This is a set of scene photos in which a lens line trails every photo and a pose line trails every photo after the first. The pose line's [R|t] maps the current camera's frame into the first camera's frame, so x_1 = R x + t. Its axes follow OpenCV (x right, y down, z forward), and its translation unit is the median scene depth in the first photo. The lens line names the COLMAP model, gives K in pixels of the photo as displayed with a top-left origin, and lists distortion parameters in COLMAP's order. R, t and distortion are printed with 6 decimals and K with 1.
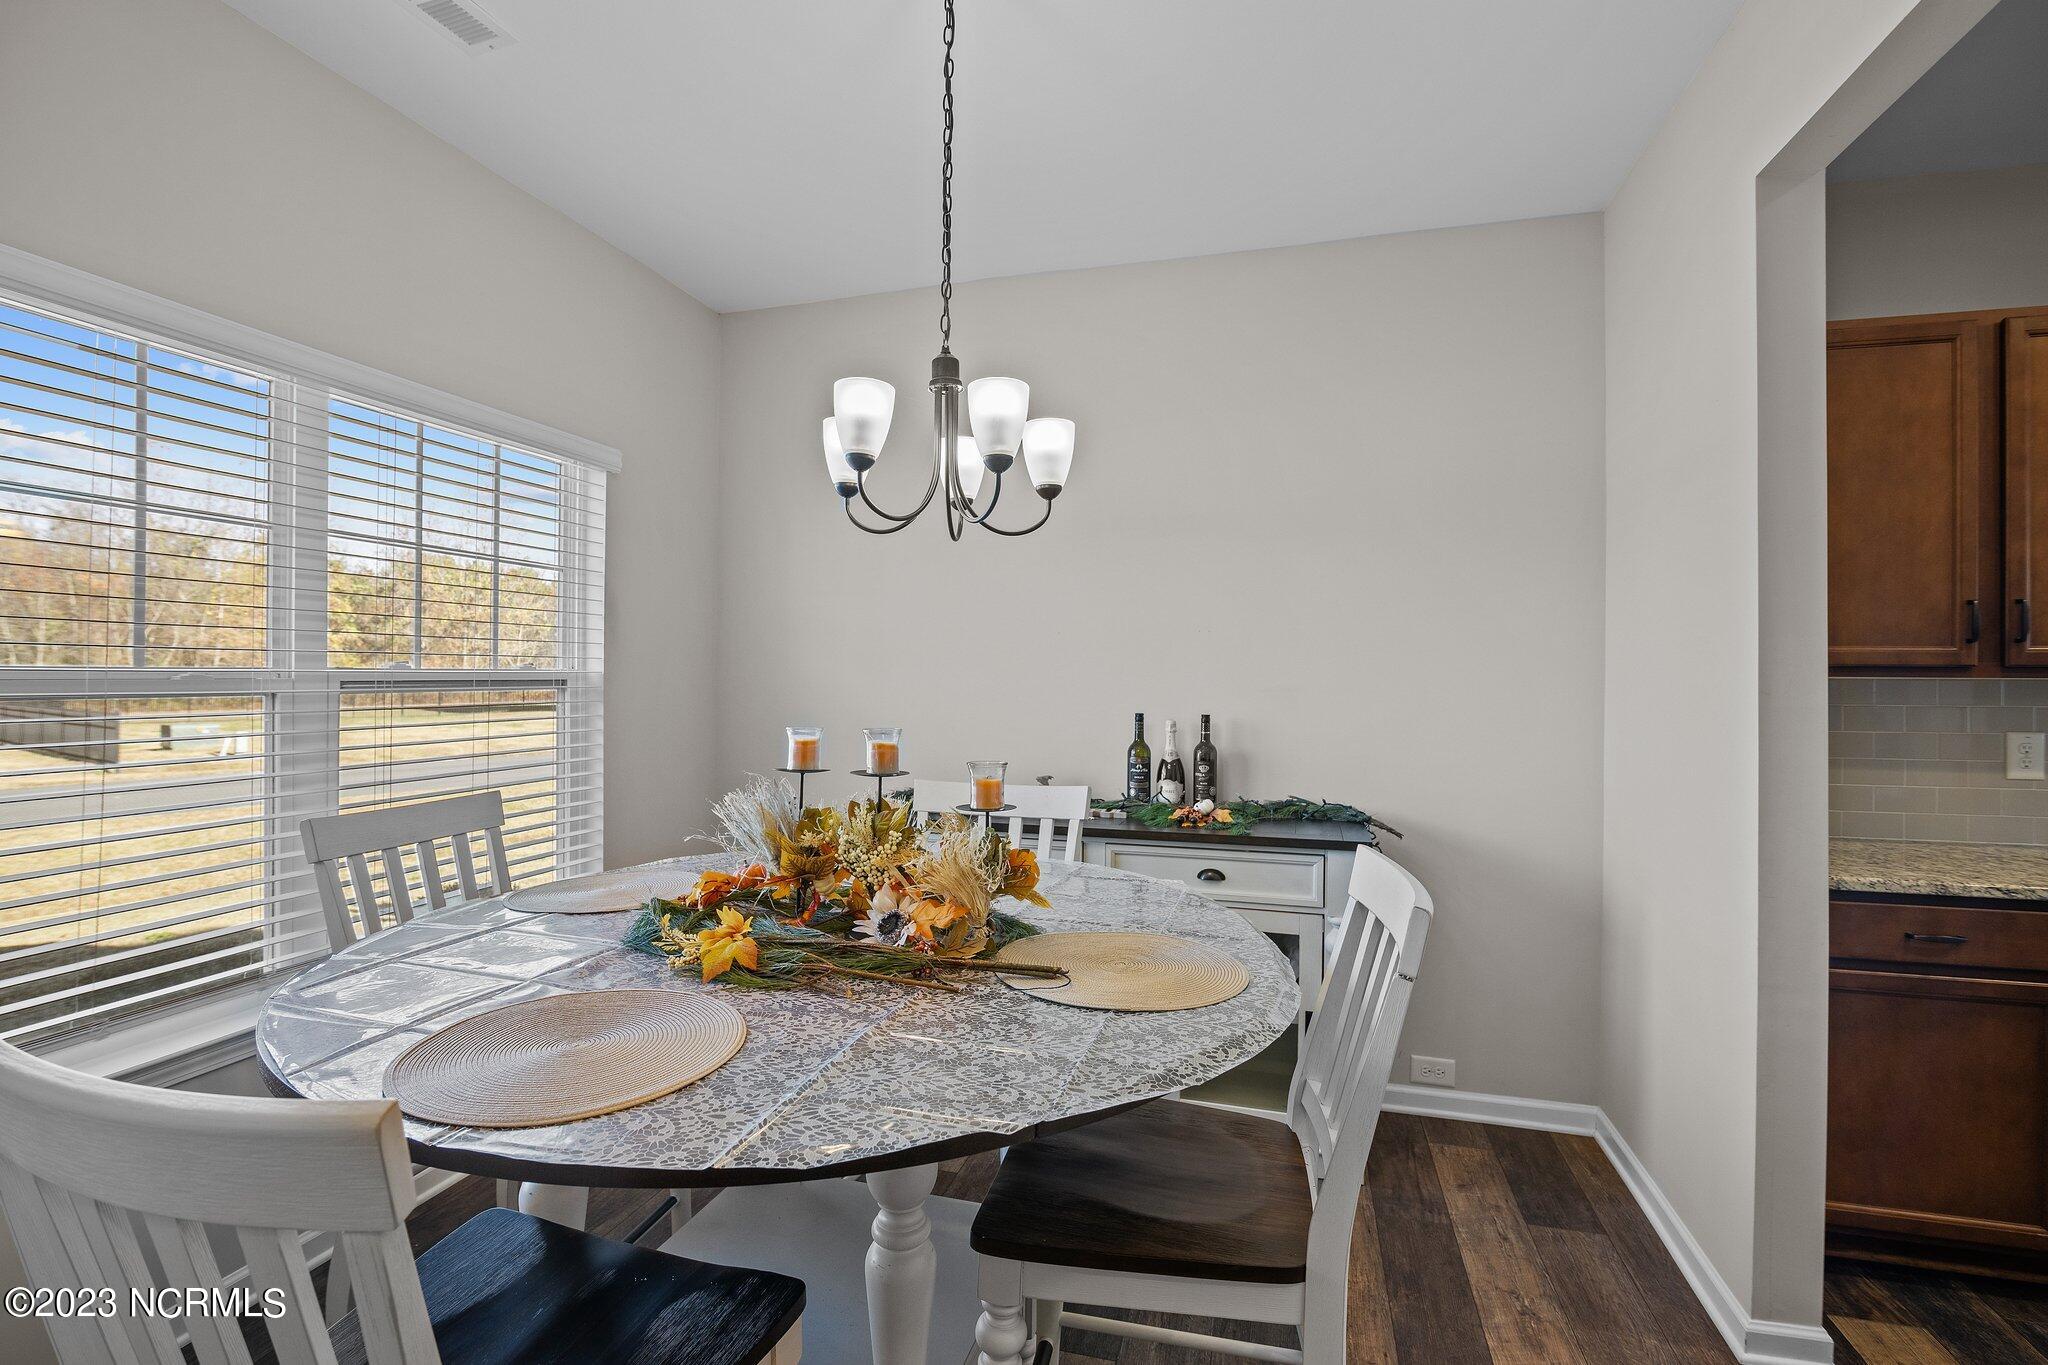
lens RADIAL K [[935.7, 0, 1018.2], [0, 935.7, 680.5], [0, 0, 1]] dist [-0.019110, 0.000270]
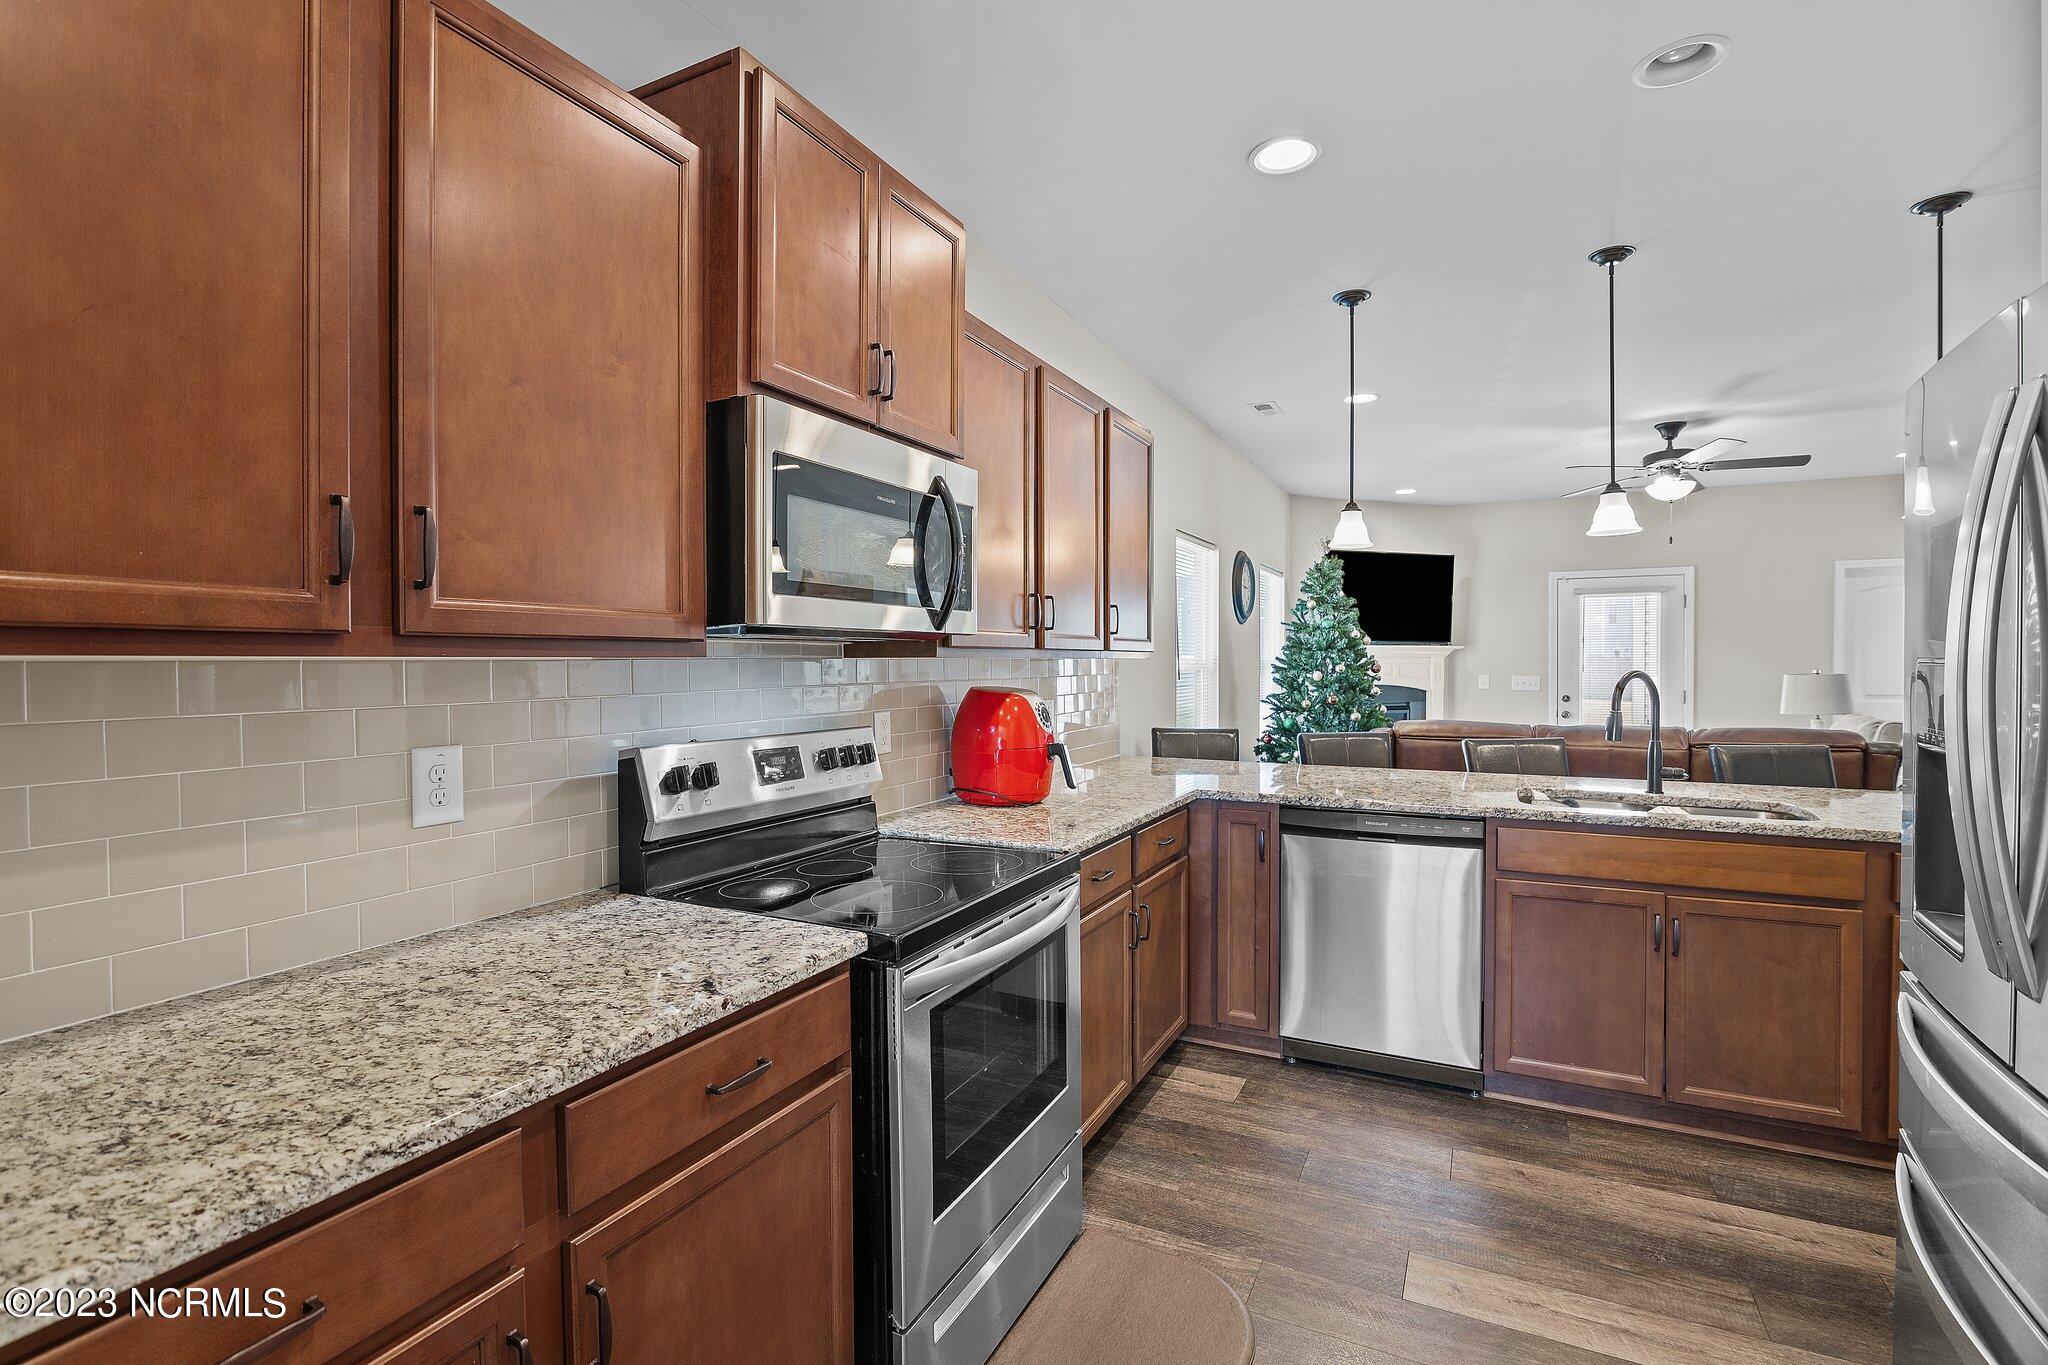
lens RADIAL K [[935.7, 0, 1014.2], [0, 935.7, 682.3], [0, 0, 1]] dist [-0.019110, 0.000270]
pose [[0.192121, -0.020234, 0.981163, 0.626665], [0.005806, 0.999793, 0.019481, 0.003382], [-0.981354, 0.001954, 0.192199, 0.555039]]
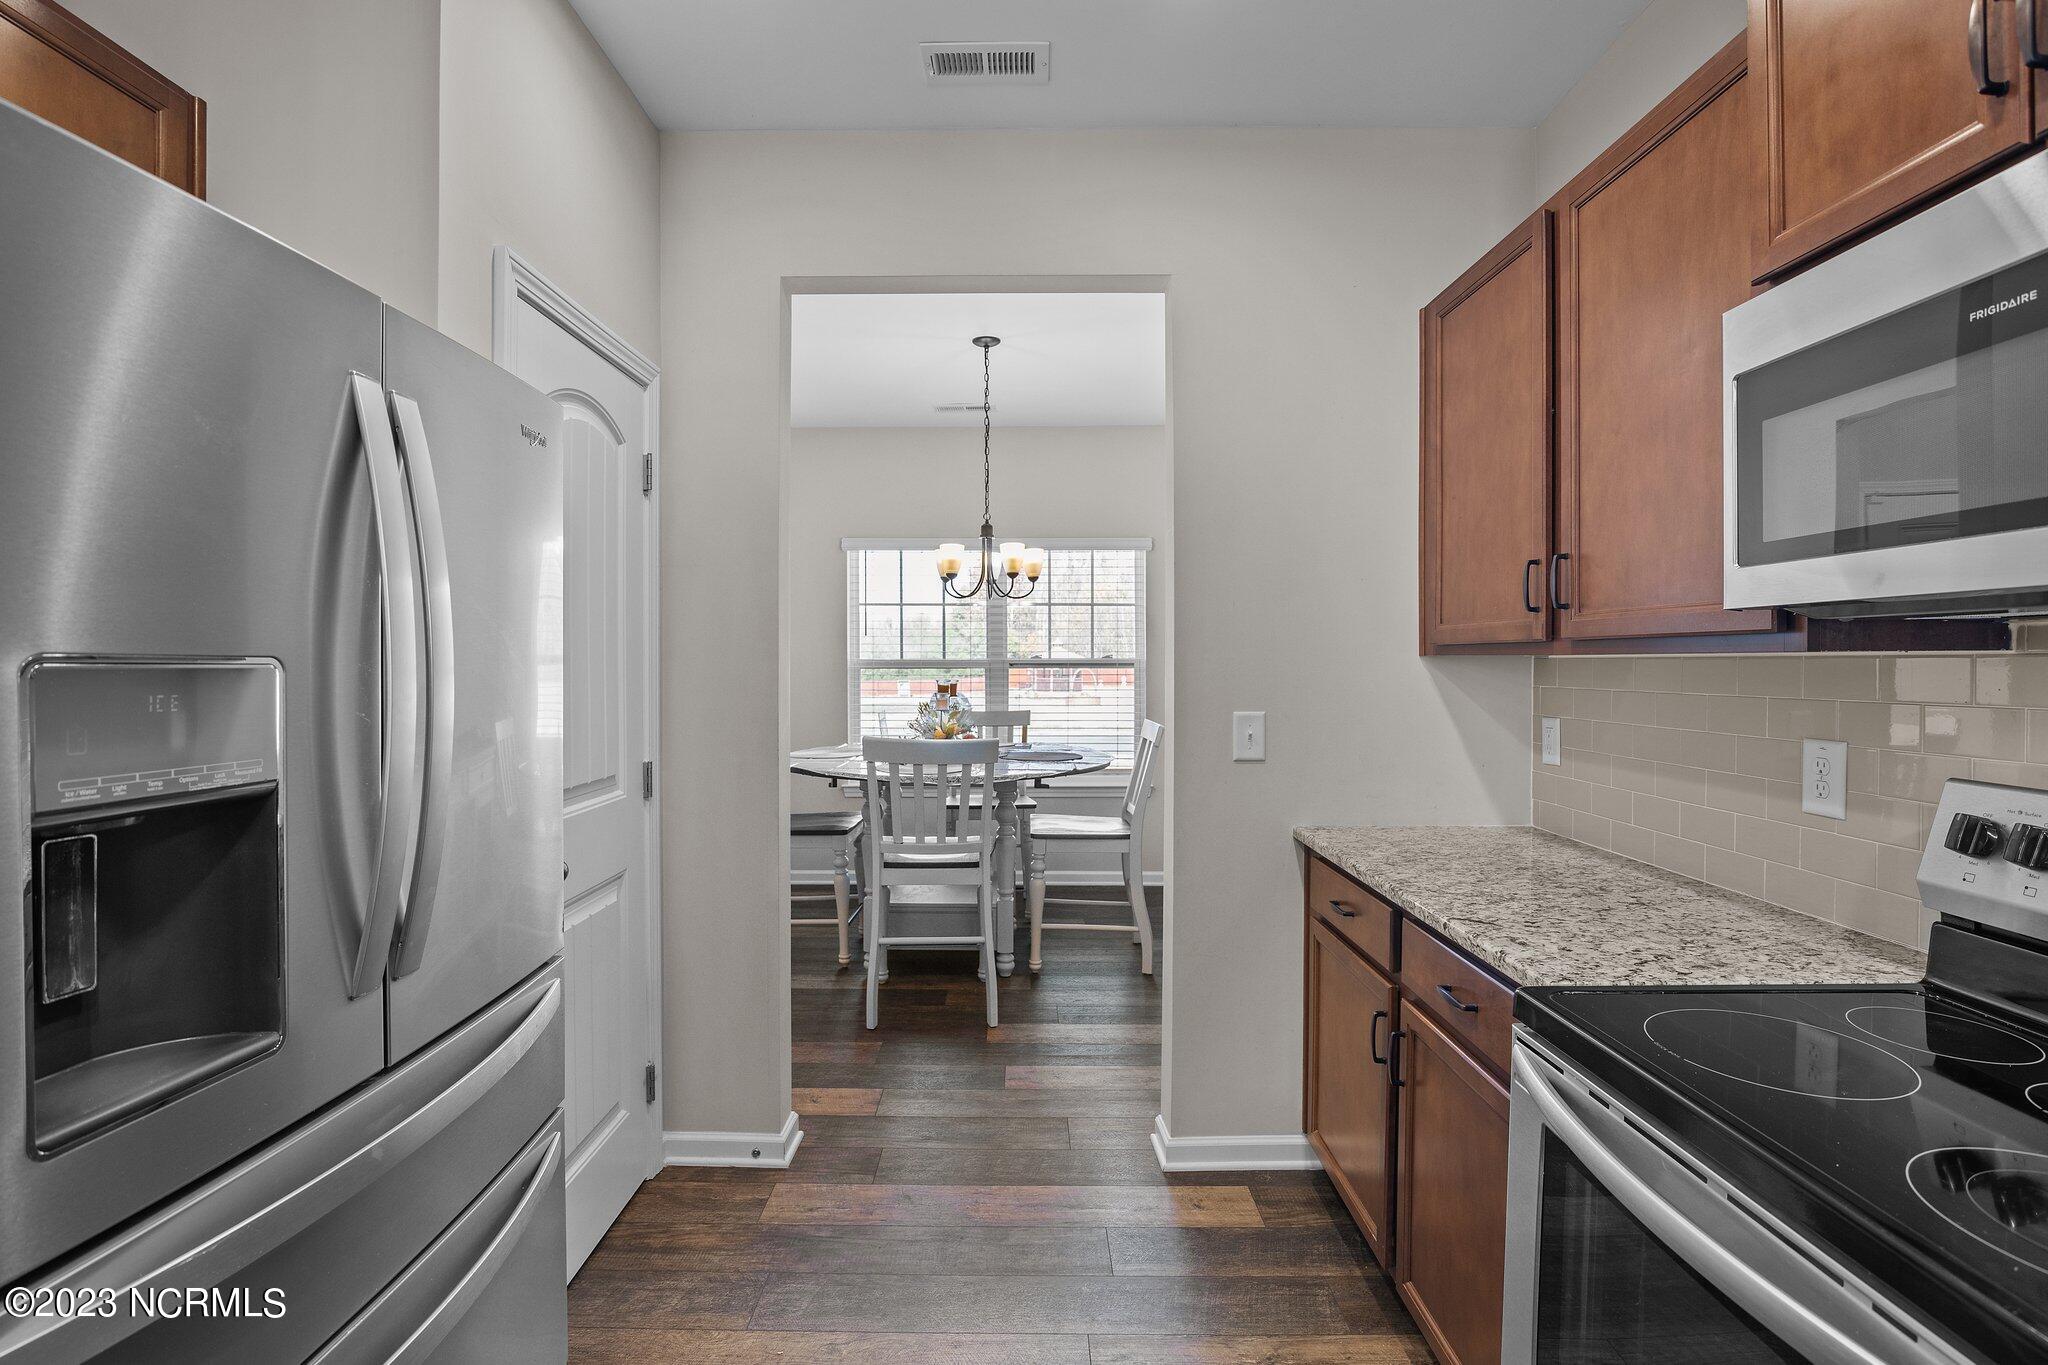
lens RADIAL K [[935.7, 0, 1018.4], [0, 935.7, 667.3], [0, 0, 1]] dist [-0.019110, 0.000270]
pose [[0.271596, 0.009518, -0.962364, 1.732174], [-0.002480, 0.999955, 0.009190, 0.001094], [0.962408, -0.000110, 0.271607, 0.322237]]
